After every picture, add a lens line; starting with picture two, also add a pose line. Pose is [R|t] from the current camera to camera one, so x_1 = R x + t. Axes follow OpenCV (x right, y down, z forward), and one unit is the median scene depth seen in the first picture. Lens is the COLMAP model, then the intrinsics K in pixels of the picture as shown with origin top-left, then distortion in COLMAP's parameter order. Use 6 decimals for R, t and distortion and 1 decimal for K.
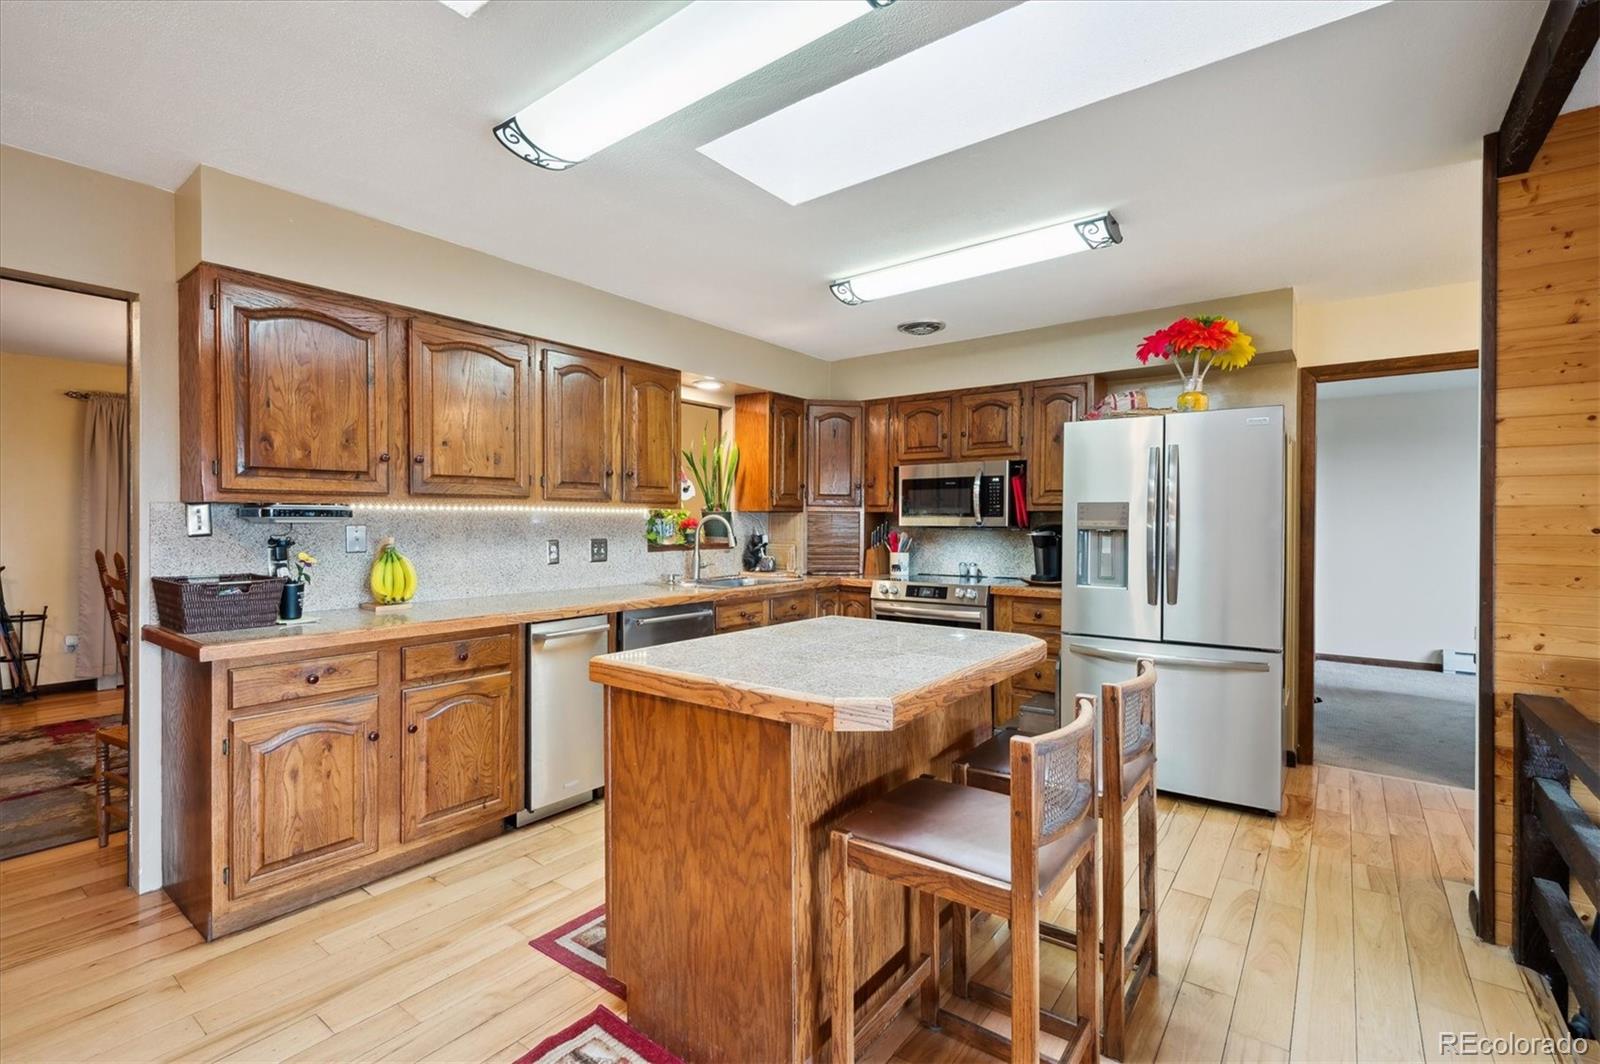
lens RADIAL K [[720.6, 0, 799.9], [0, 720.6, 523.8], [0, 0, 1]] dist [0.002982, -0.000026]
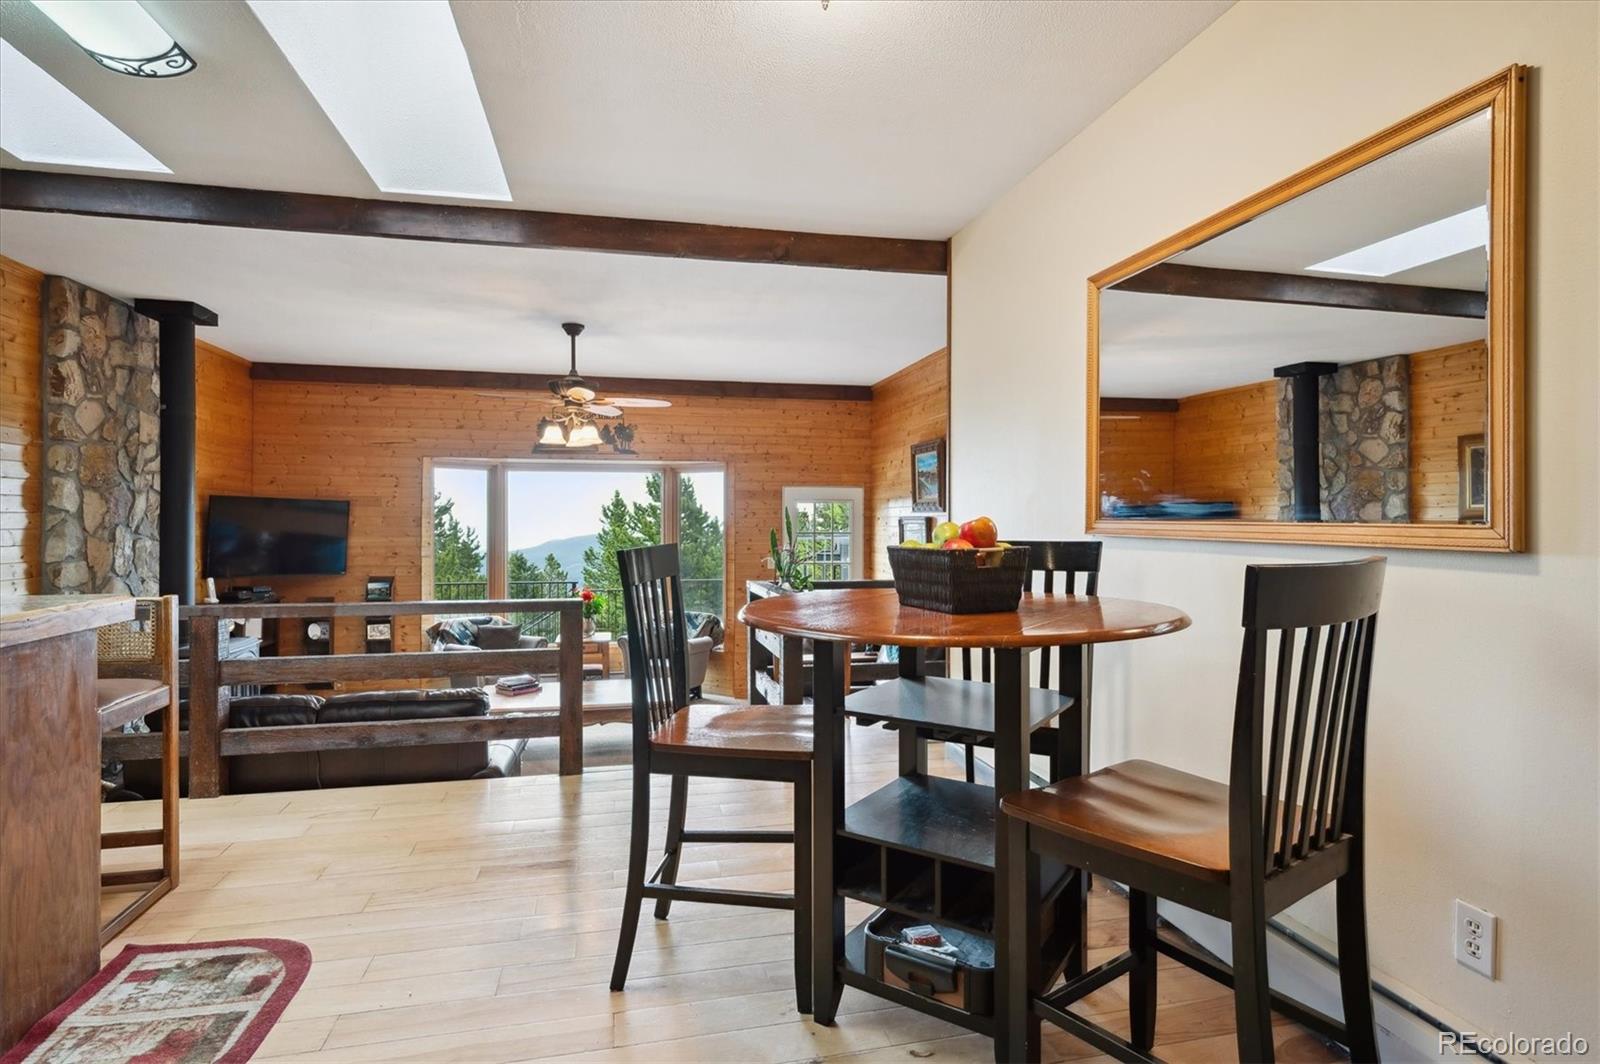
lens RADIAL K [[813.6, 0, 790.9], [0, 813.6, 519.1], [0, 0, 1]] dist [-0.003987, -0.001089]
pose [[-0.758640, -0.003221, 0.651502, -0.998964], [-0.002219, 0.999995, 0.002360, 0.053872], [-0.651506, 0.000345, -0.758643, 0.730248]]
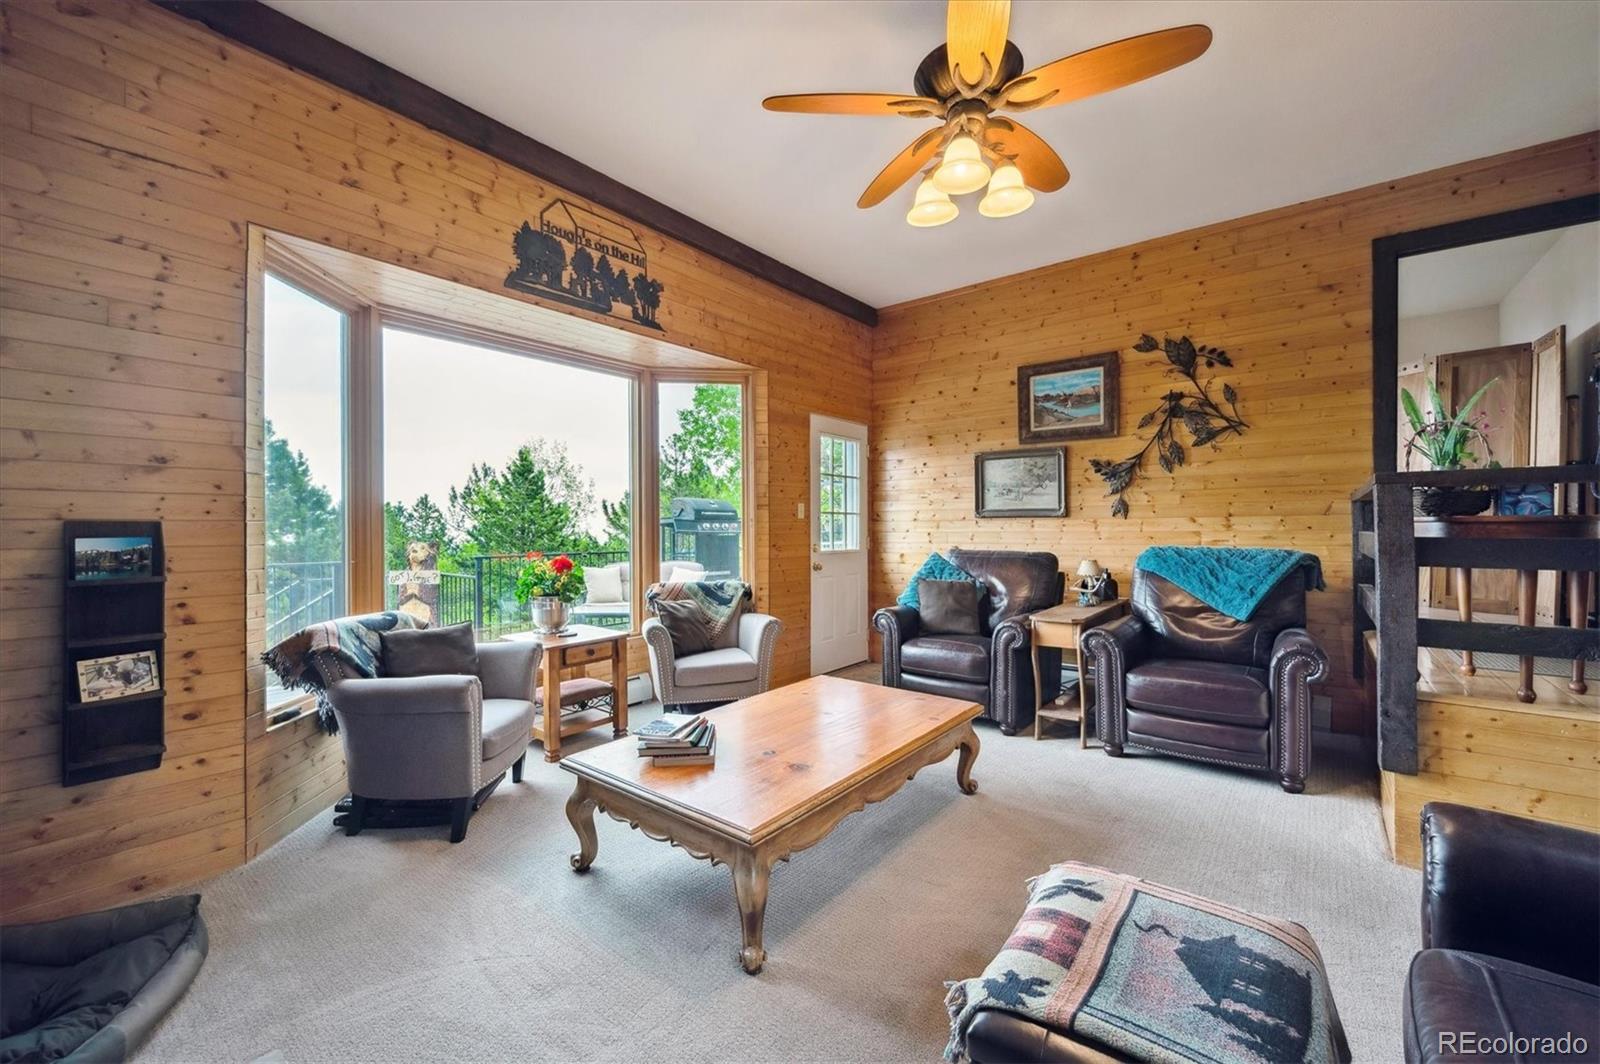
lens RADIAL K [[632.0, 0, 793.8], [0, 632.0, 528.4], [0, 0, 1]] dist [-0.001377, -0.000211]
pose [[-0.999301, 0.001712, 0.037349, 0.950428], [0.001984, 0.999972, 0.007266, 0.257709], [-0.037336, 0.007335, -0.999276, 0.287302]]
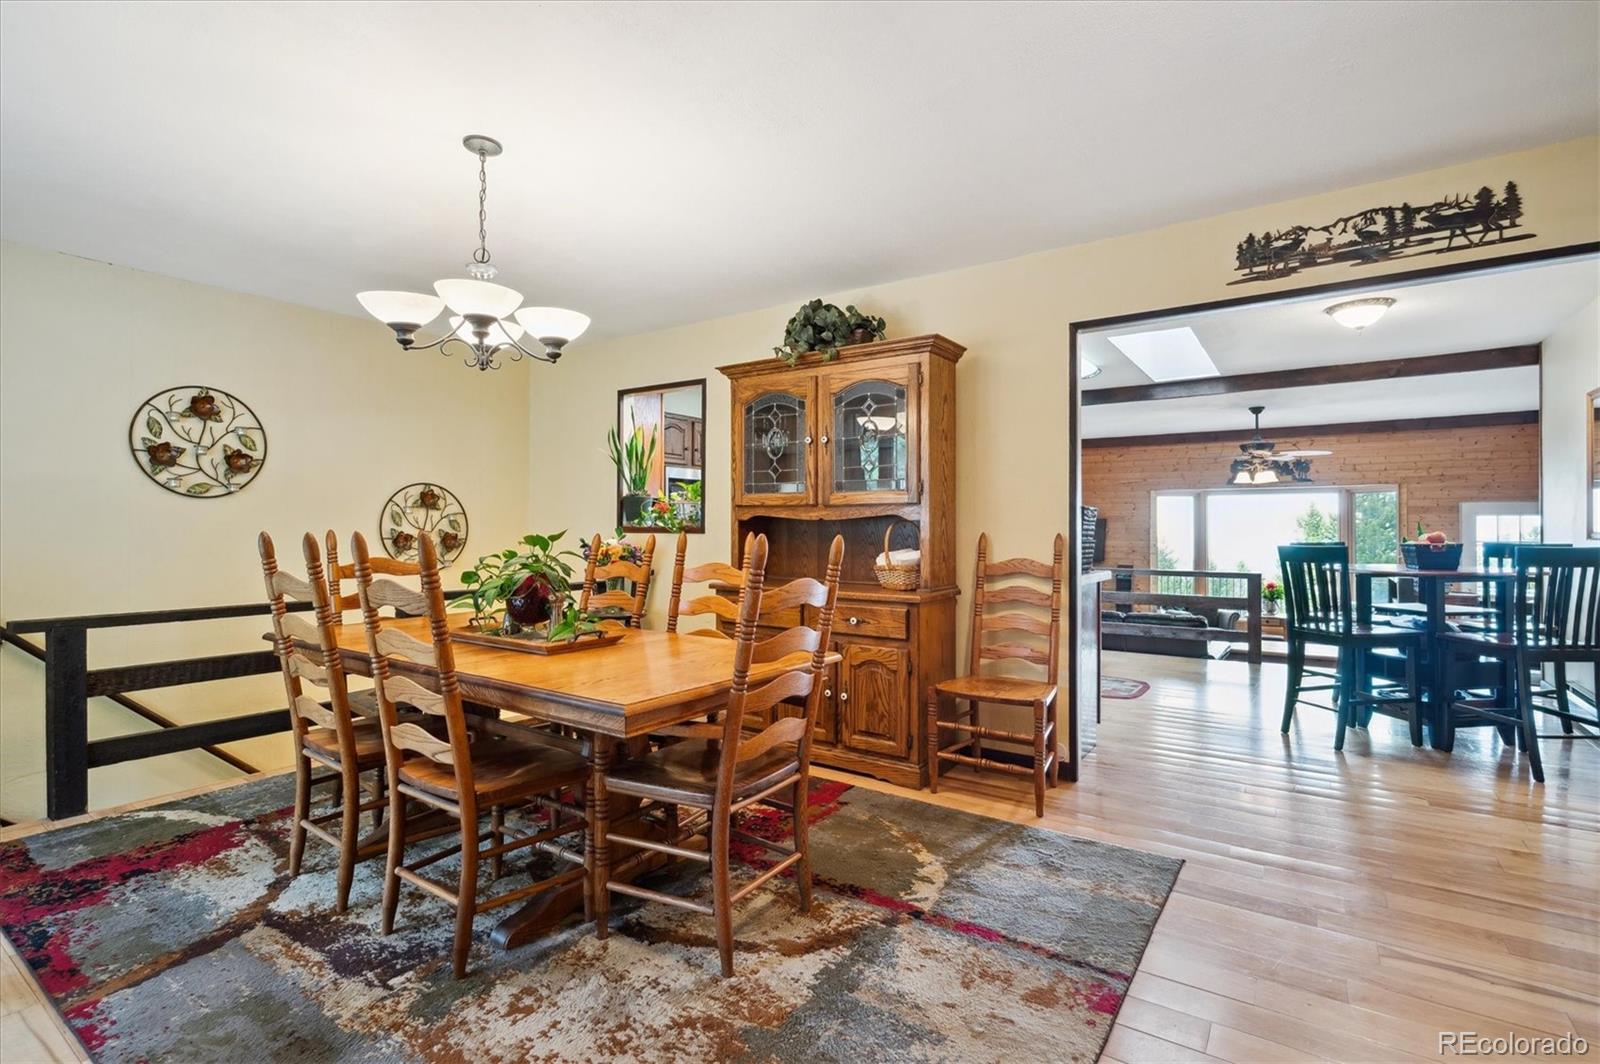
lens RADIAL K [[757.9, 0, 794.8], [0, 757.9, 517.8], [0, 0, 1]] dist [-0.003843, 0.000743]
pose [[-0.041476, 0.012289, 0.999064, -2.189452], [-0.000409, 0.999924, -0.012317, 0.048962], [-0.999139, -0.000919, -0.041468, 1.504123]]
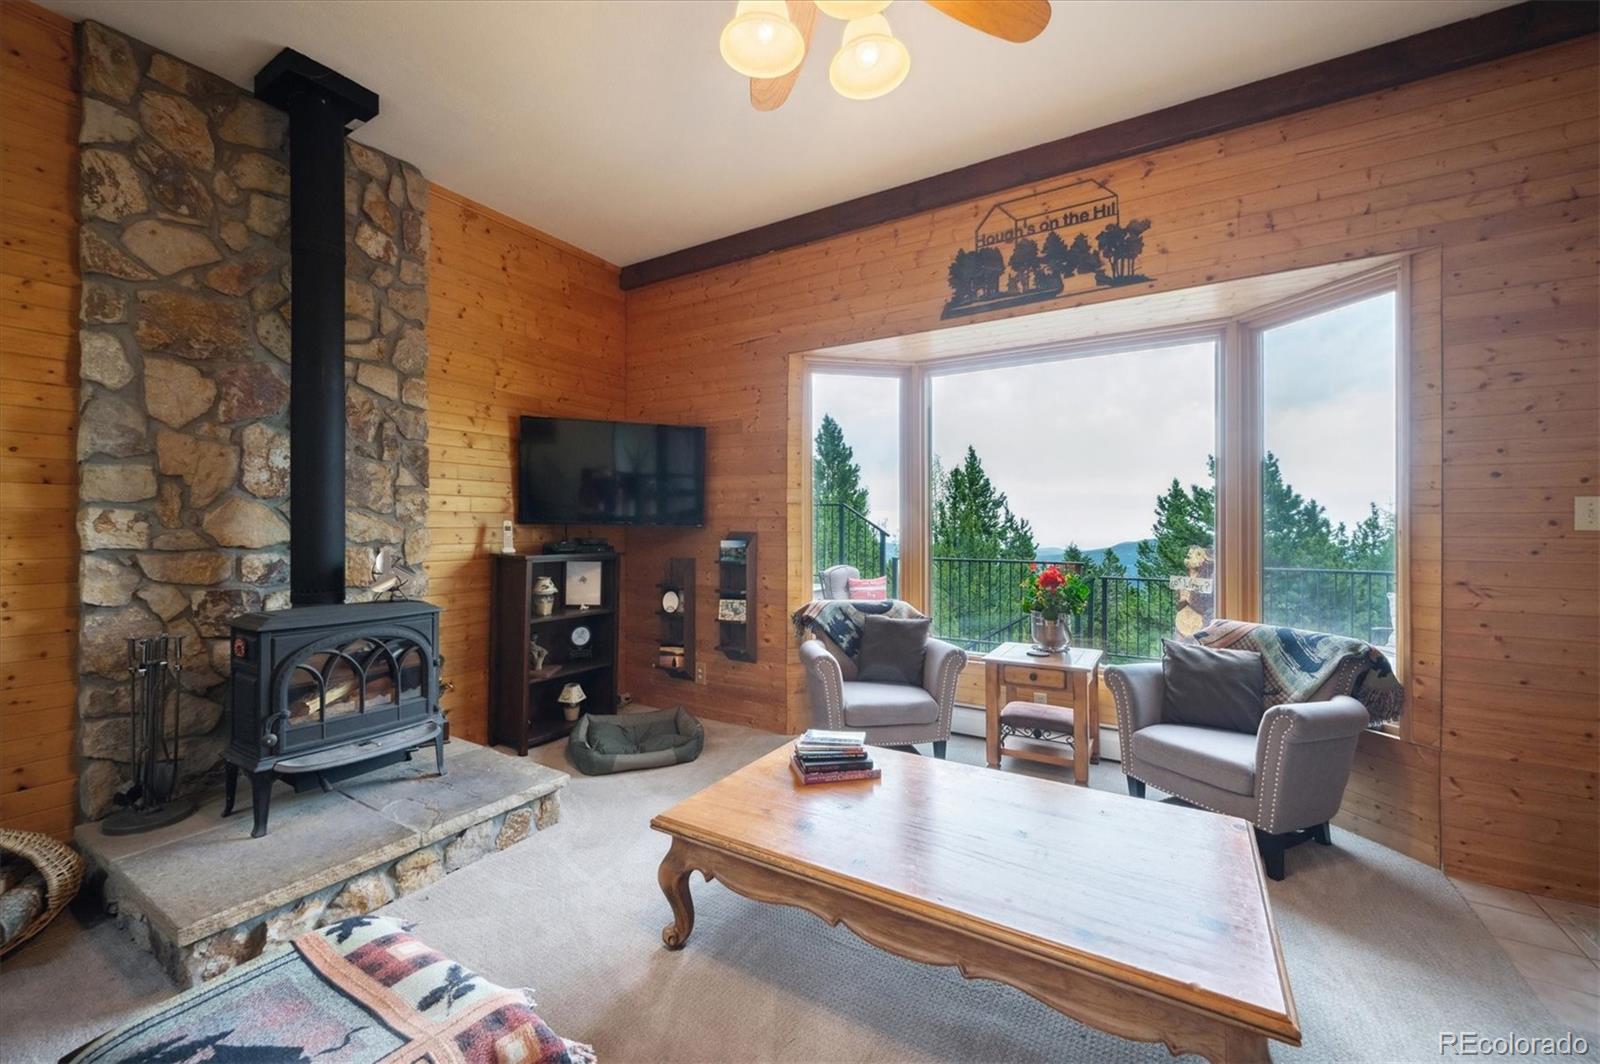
lens RADIAL K [[632.0, 0, 796.7], [0, 632.0, 529.5], [0, 0, 1]] dist [-0.001377, -0.000211]
pose [[-0.096156, -0.009678, 0.995319, 0.300054], [0.001160, 0.999951, 0.009835, 0.232373], [-0.995366, 0.002101, -0.096140, -0.413707]]
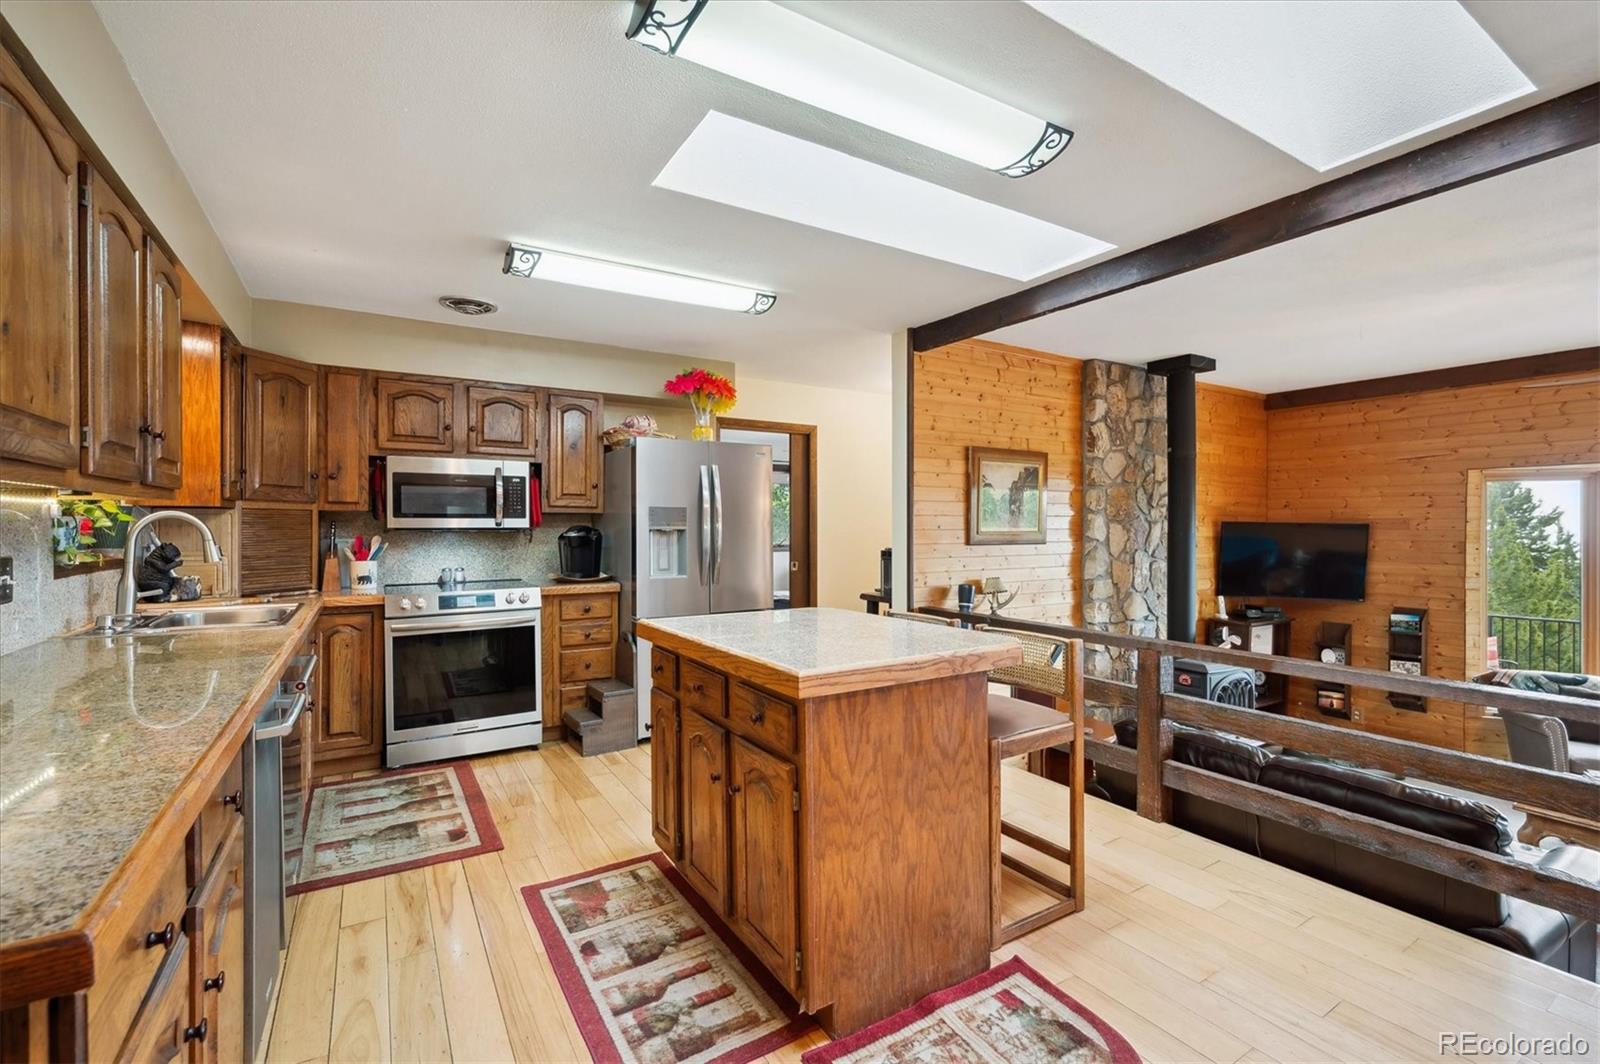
lens RADIAL K [[688.6, 0, 801.3], [0, 688.6, 528.6], [0, 0, 1]] dist [-0.001324, 0.001411]
pose [[0.370307, -0.005589, 0.928893, -0.771908], [0.003344, 0.999983, 0.004683, 0.002564], [-0.928904, 0.001372, 0.370319, 0.488737]]
